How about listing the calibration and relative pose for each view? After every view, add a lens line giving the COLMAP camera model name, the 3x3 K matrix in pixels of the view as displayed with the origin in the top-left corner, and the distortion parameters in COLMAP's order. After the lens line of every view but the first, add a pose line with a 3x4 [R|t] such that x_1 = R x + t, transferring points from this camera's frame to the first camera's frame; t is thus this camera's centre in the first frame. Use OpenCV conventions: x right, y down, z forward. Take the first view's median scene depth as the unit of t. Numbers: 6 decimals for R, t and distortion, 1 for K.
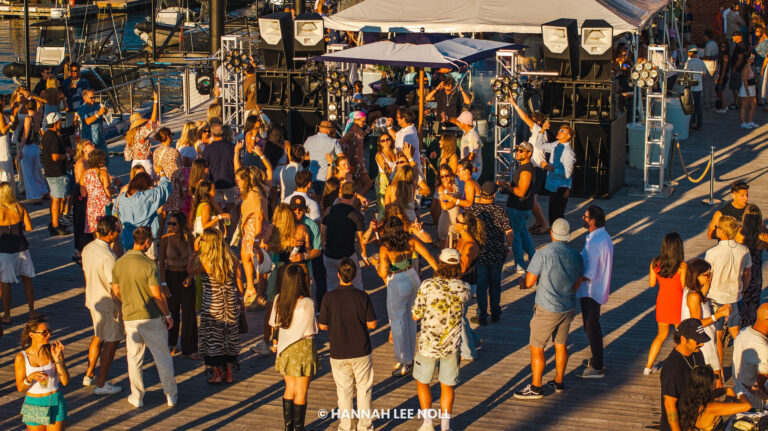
lens RADIAL K [[1637.5, 0, 384.2], [0, 1637.5, 216.3], [0, 0, 1]] dist [-0.073073, 0.000000]
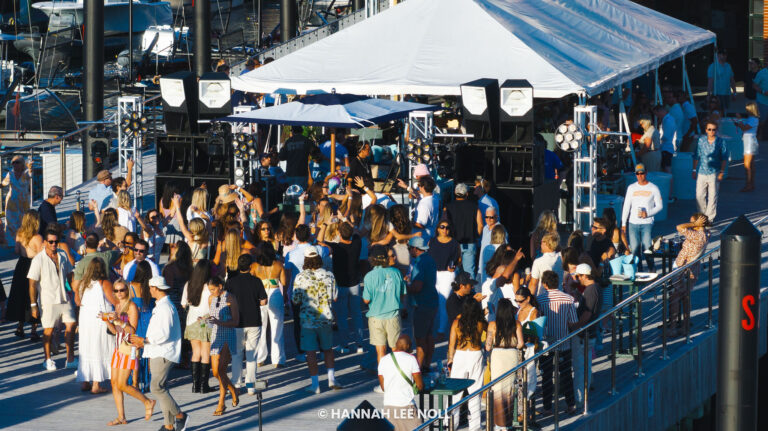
lens RADIAL K [[3705.7, 0, 384.1], [0, 3705.7, 215.3], [0, 0, 1]] dist [0.452005, 0.000000]
pose [[0.999996, 0.000271, -0.002817, 0.057826], [-0.000506, 0.996484, -0.083788, 0.137165], [0.002784, 0.083789, 0.996480, -1.126484]]
